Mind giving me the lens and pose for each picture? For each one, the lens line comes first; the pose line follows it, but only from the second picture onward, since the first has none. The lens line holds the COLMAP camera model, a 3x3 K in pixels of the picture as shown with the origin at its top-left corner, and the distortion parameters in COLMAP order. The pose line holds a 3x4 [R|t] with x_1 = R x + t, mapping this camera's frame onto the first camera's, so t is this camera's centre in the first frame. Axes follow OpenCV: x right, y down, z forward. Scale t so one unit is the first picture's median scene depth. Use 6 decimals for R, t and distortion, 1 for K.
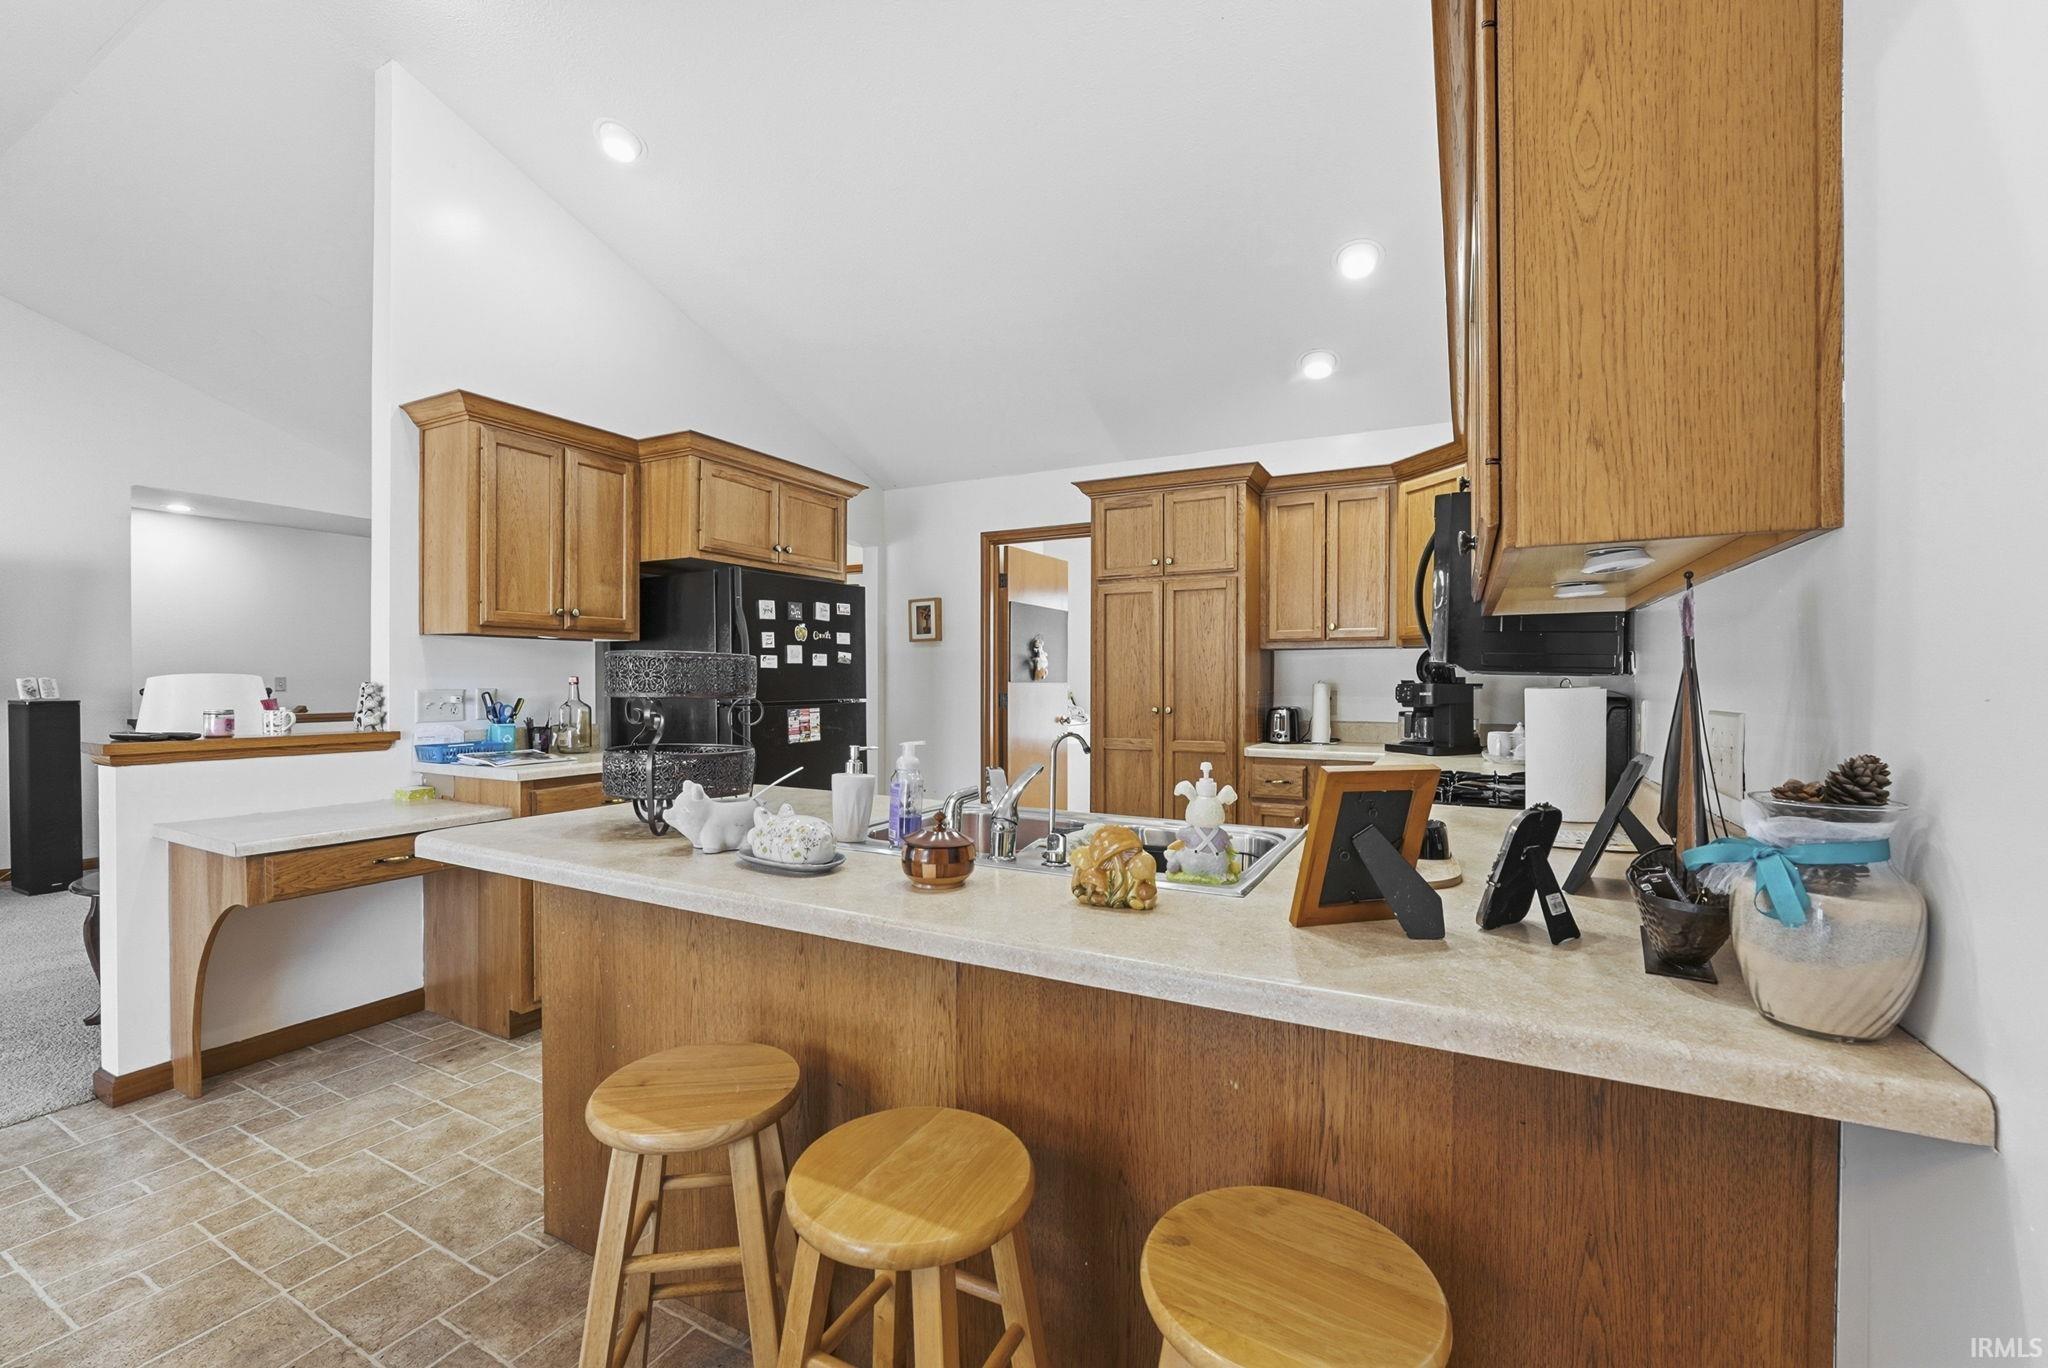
lens RADIAL K [[833.6, 0, 1033.1], [0, 833.6, 683.5], [0, 0, 1]] dist [-0.020499, 0.004656]
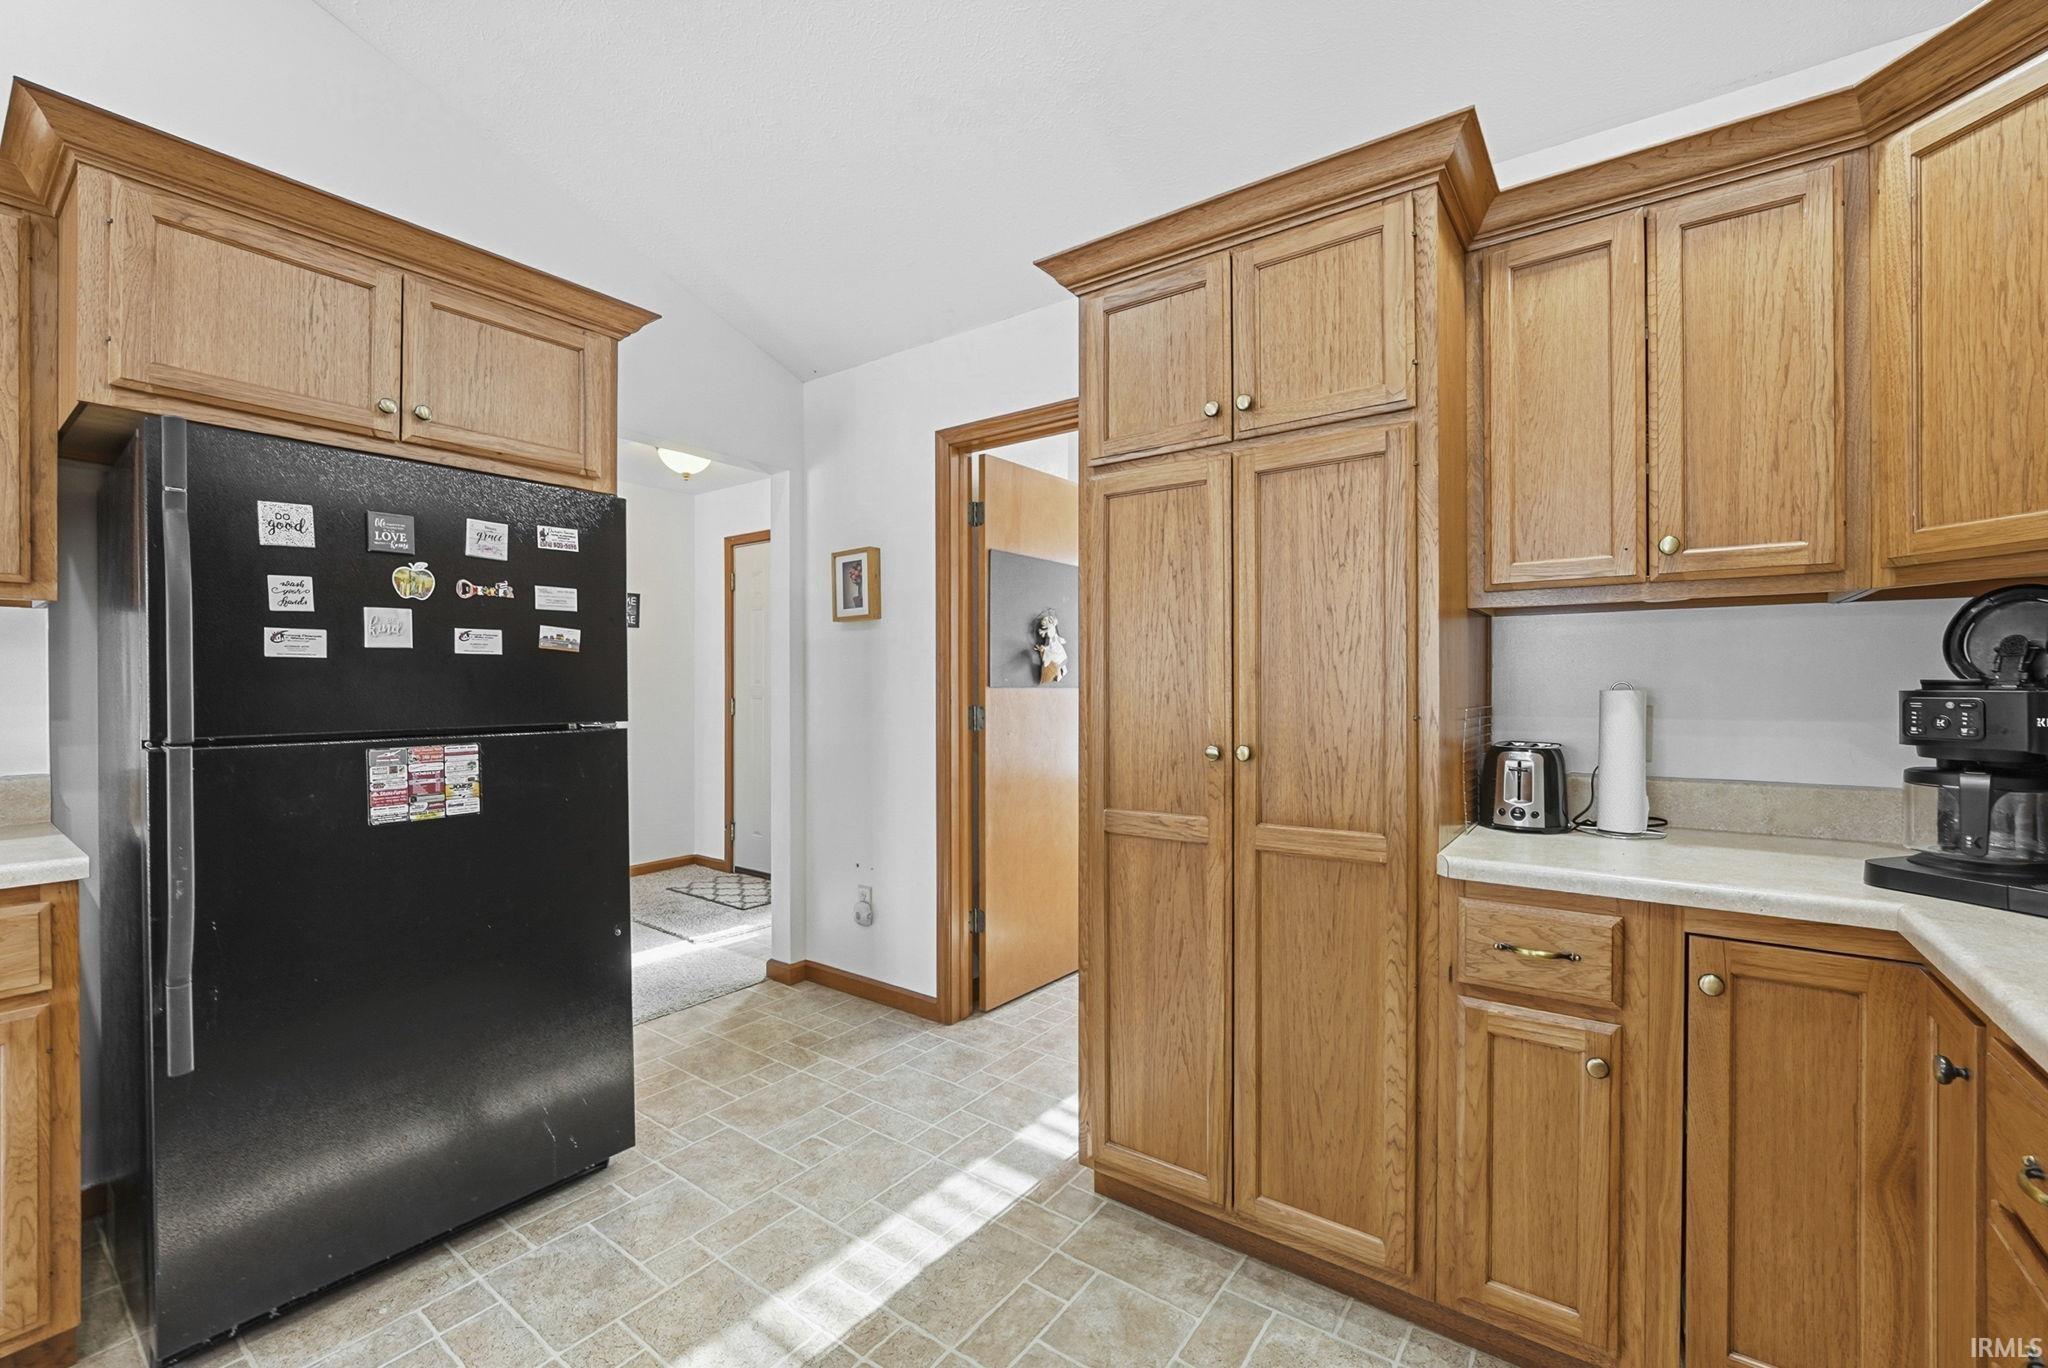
lens RADIAL K [[849.3, 0, 1029.5], [0, 849.3, 683.0], [0, 0, 1]] dist [-0.011615, 0.000078]
pose [[0.989042, -0.003403, -0.147598, 0.117277], [0.002550, 0.999979, -0.005963, -0.001331], [0.147615, 0.005521, 0.989029, 0.551488]]
